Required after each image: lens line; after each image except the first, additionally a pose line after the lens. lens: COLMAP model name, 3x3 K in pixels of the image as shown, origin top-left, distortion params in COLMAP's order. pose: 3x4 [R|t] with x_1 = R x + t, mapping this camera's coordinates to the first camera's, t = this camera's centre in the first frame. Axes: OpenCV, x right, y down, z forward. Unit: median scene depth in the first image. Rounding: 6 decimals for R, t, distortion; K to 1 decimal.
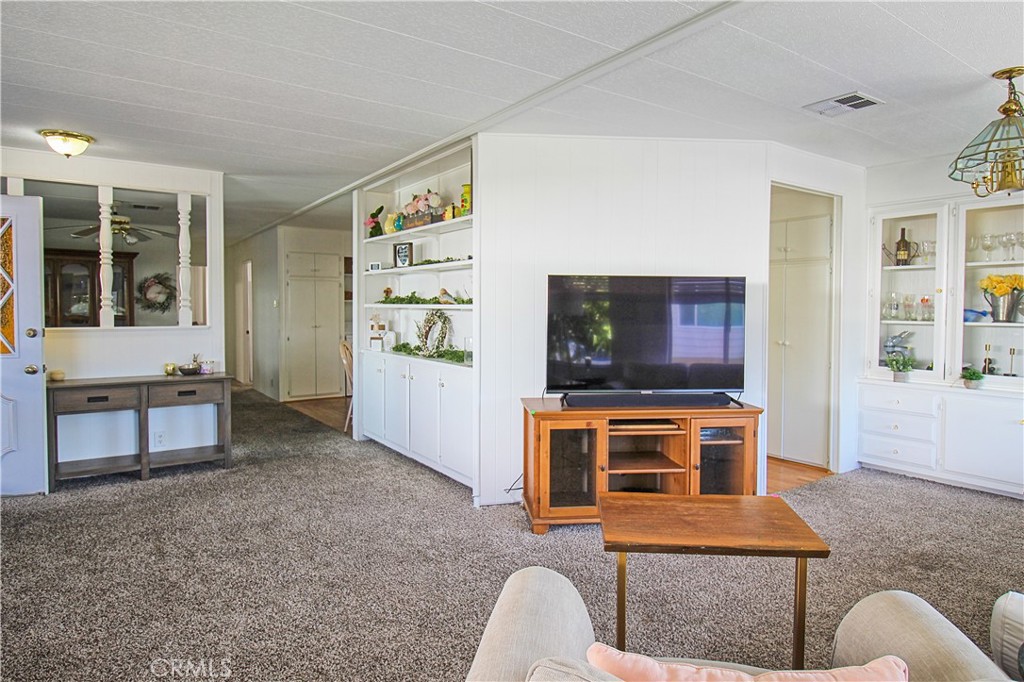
lens RADIAL K [[602.6, 0, 512.0], [0, 602.6, 341.0], [0, 0, 1]] dist [0.005008, 0.000106]
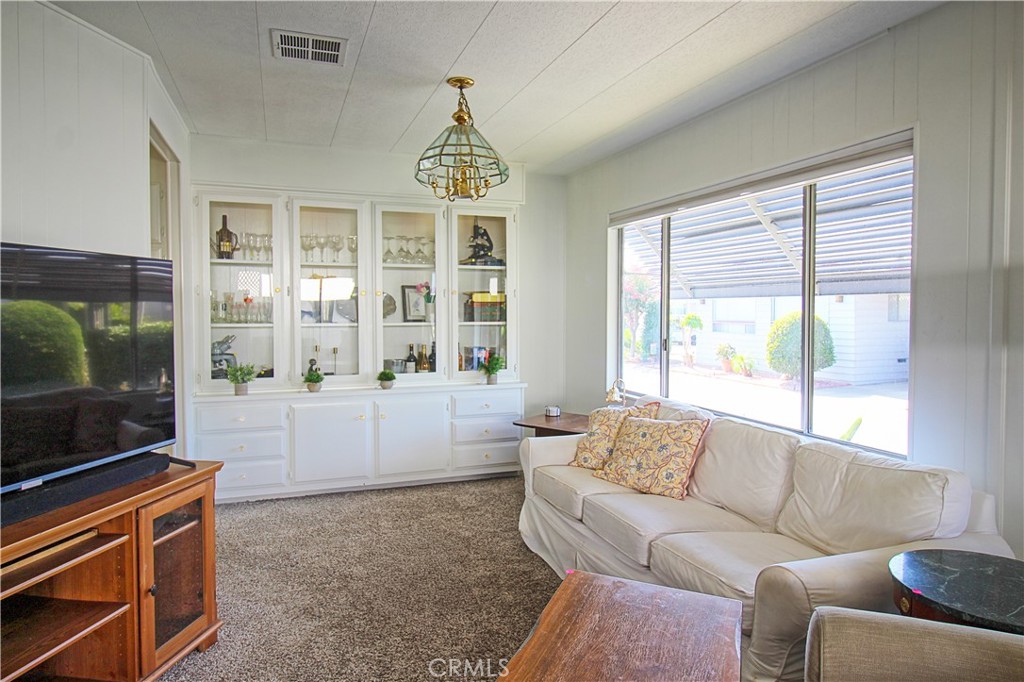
lens RADIAL K [[642.6, 0, 512.0], [0, 642.6, 341.0], [0, 0, 1]] dist [0.000529, -0.000273]
pose [[0.258737, -0.050715, 0.964615, -0.148734], [0.047819, 0.998069, 0.039648, -0.028694], [-0.964763, 0.035869, 0.260663, 0.420132]]
